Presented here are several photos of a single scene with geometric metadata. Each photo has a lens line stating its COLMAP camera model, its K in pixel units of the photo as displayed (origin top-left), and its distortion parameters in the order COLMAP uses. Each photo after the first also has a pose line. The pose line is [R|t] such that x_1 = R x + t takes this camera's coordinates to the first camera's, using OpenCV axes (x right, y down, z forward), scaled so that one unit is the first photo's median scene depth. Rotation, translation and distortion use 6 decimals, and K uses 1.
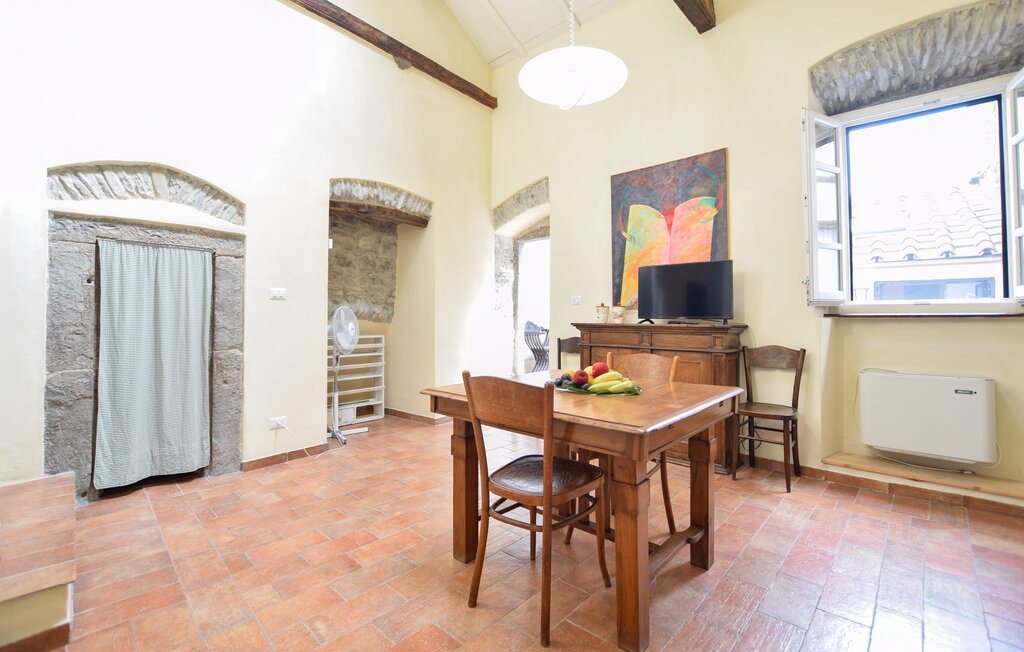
lens RADIAL K [[456.6, 0, 513.9], [0, 456.6, 312.6], [0, 0, 1]] dist [-0.001390, -0.000249]
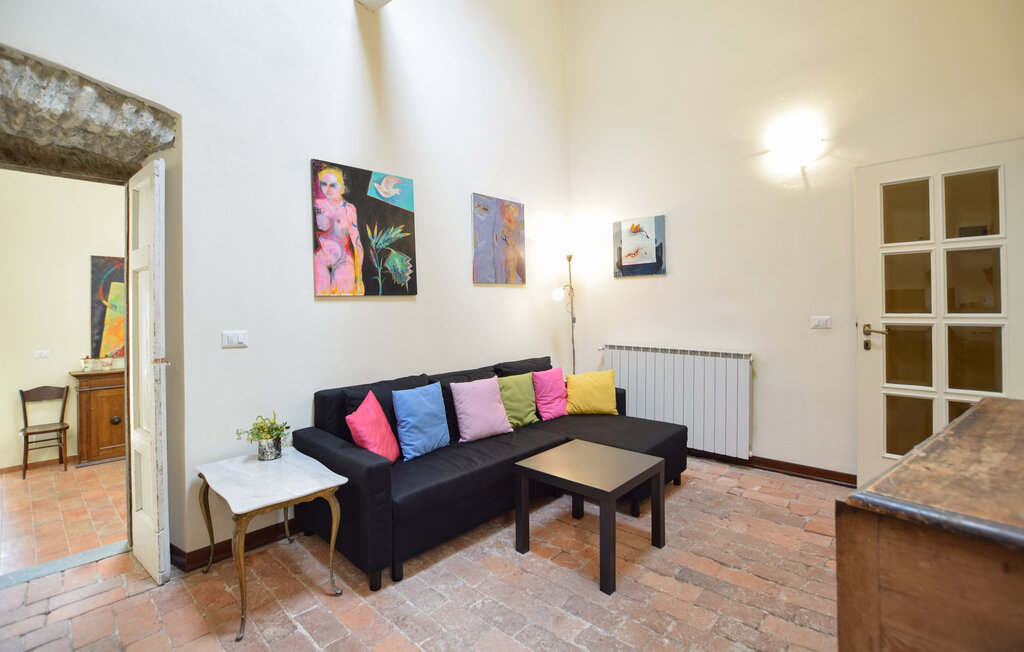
lens RADIAL K [[462.6, 0, 512.6], [0, 462.6, 301.2], [0, 0, 1]] dist [-0.002698, -0.000061]
pose [[0.001067, 0.013536, 0.999908, -1.287653], [-0.008327, 0.999874, -0.013526, -0.194226], [-0.999965, -0.008312, 0.001180, -0.229633]]
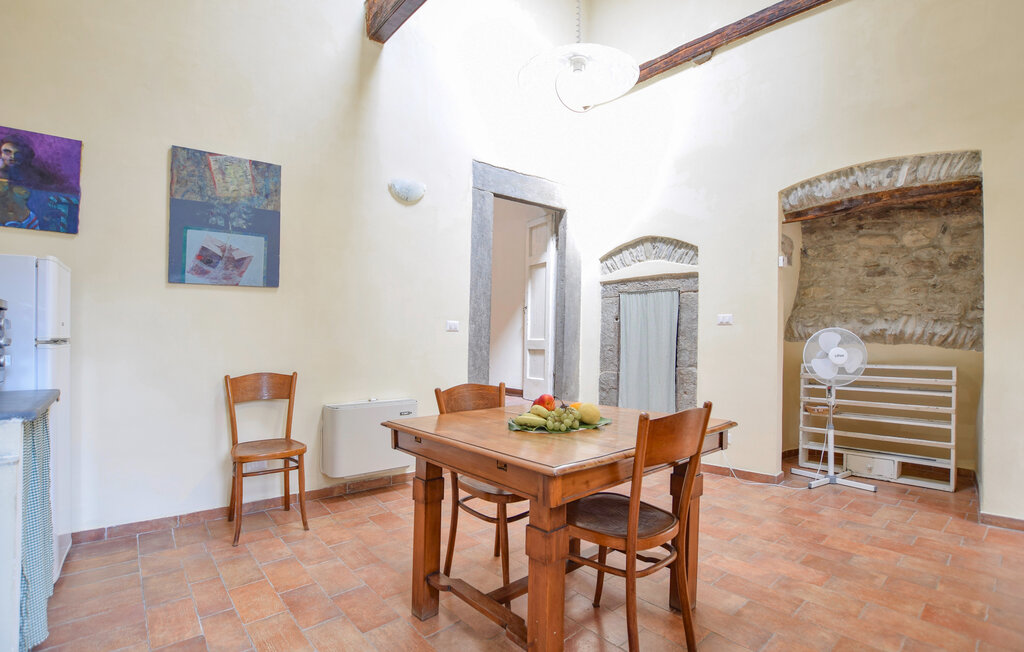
lens RADIAL K [[503.1, 0, 512.0], [0, 503.1, 326.0], [0, 0, 1]] dist [-0.015761, -0.000161]
pose [[-0.110834, -0.022612, -0.993582, 0.690478], [0.013643, 0.999612, -0.024271, -0.003764], [0.993745, -0.016245, -0.110483, 0.596808]]
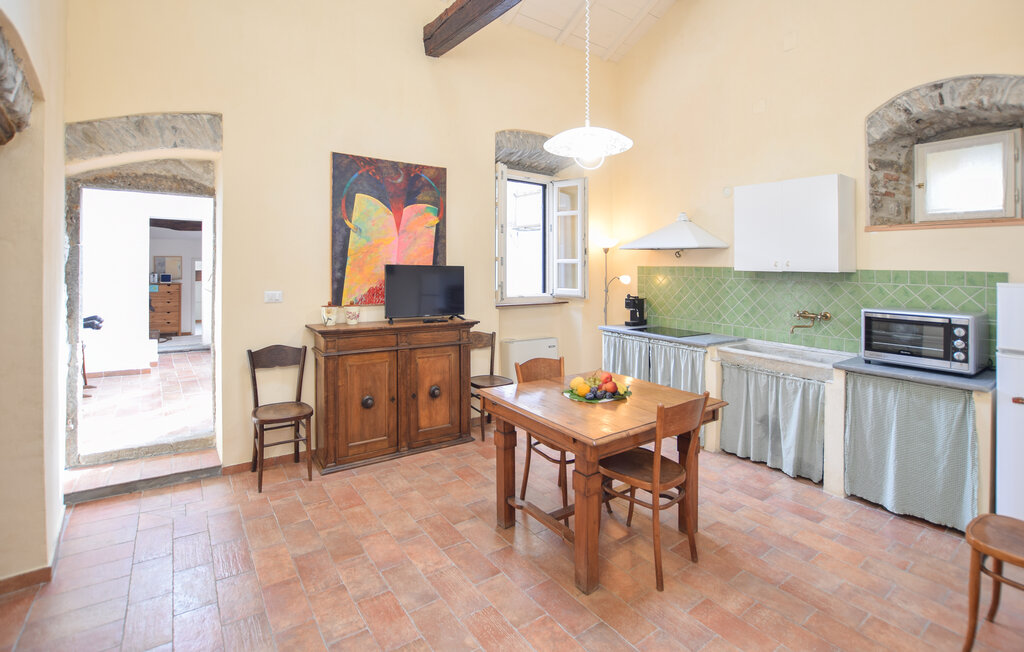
lens RADIAL K [[476.2, 0, 512.9], [0, 476.2, 265.8], [0, 0, 1]] dist [-0.003465, -0.000451]
pose [[0.206094, 0.001199, 0.978531, -0.702449], [-0.028111, 0.999594, 0.004696, -0.118080], [-0.978128, -0.028475, 0.206044, 0.565676]]
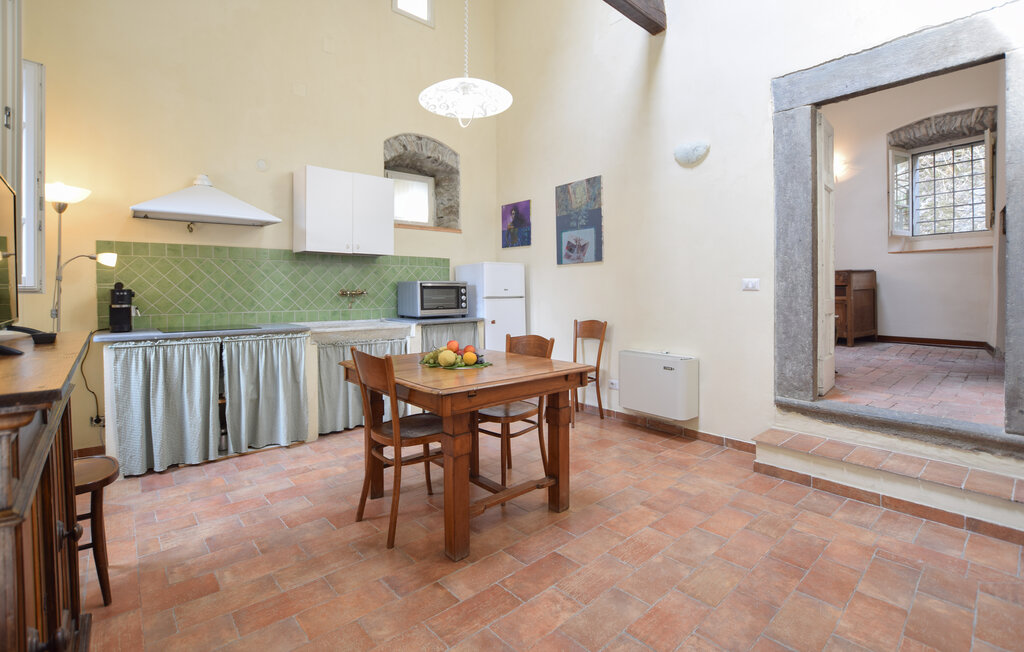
lens RADIAL K [[465.7, 0, 514.1], [0, 465.7, 288.6], [0, 0, 1]] dist [-0.021756, 0.000157]
pose [[-0.995576, 0.002585, 0.093924, -0.060419], [0.000937, 0.999845, -0.017590, -0.010010], [-0.093955, -0.017424, -0.995424, 1.299845]]
